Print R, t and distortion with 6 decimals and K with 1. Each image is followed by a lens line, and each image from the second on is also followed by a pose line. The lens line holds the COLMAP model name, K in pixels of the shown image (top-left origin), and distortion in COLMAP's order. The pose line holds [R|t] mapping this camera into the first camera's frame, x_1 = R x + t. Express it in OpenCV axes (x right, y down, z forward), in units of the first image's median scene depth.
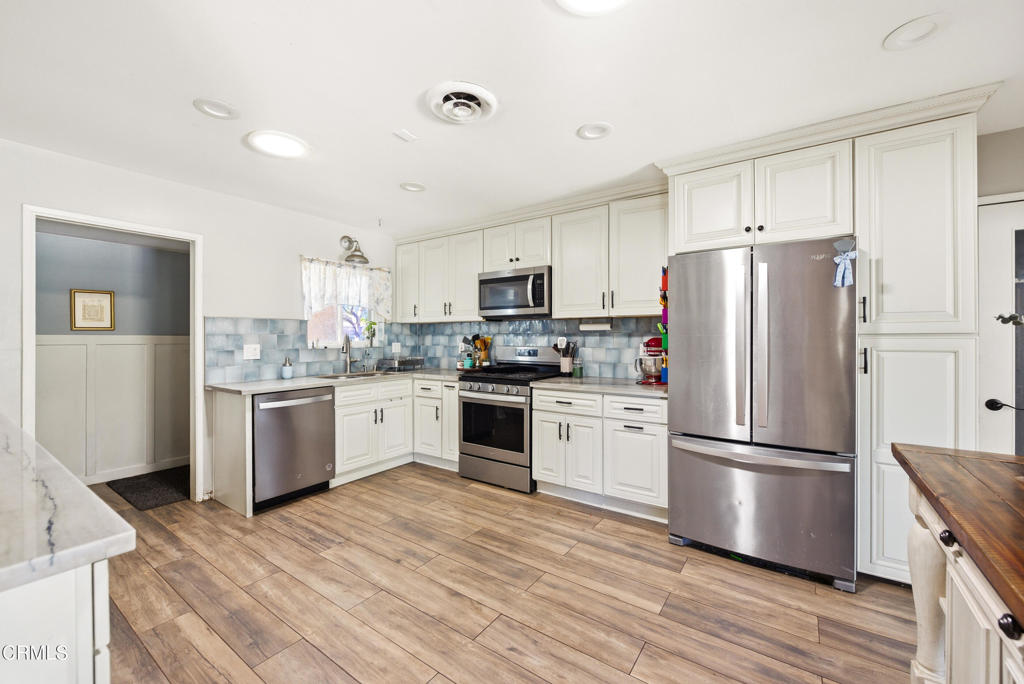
lens RADIAL K [[405.6, 0, 519.4], [0, 405.6, 339.0], [0, 0, 1]] dist [0.000259, -0.002214]
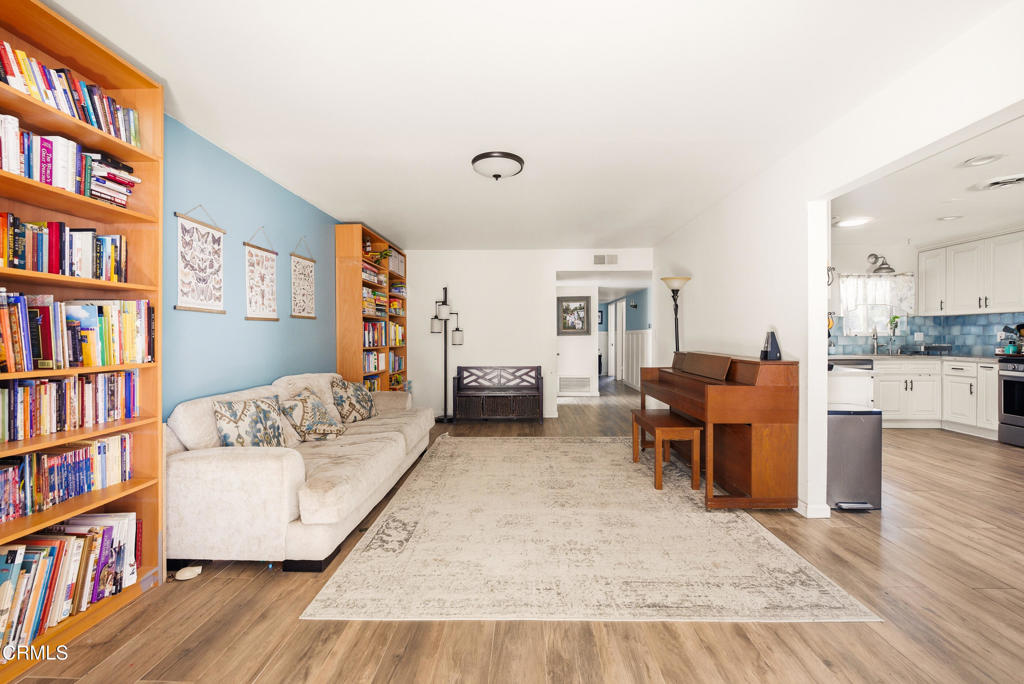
lens RADIAL K [[405.6, 0, 518.0], [0, 405.6, 336.3], [0, 0, 1]] dist [0.000259, -0.002214]
pose [[0.538087, 0.002809, -0.842885, 0.096833], [-0.002193, 0.999996, 0.001932, 0.027549], [0.842887, 0.000809, 0.538091, -0.885106]]
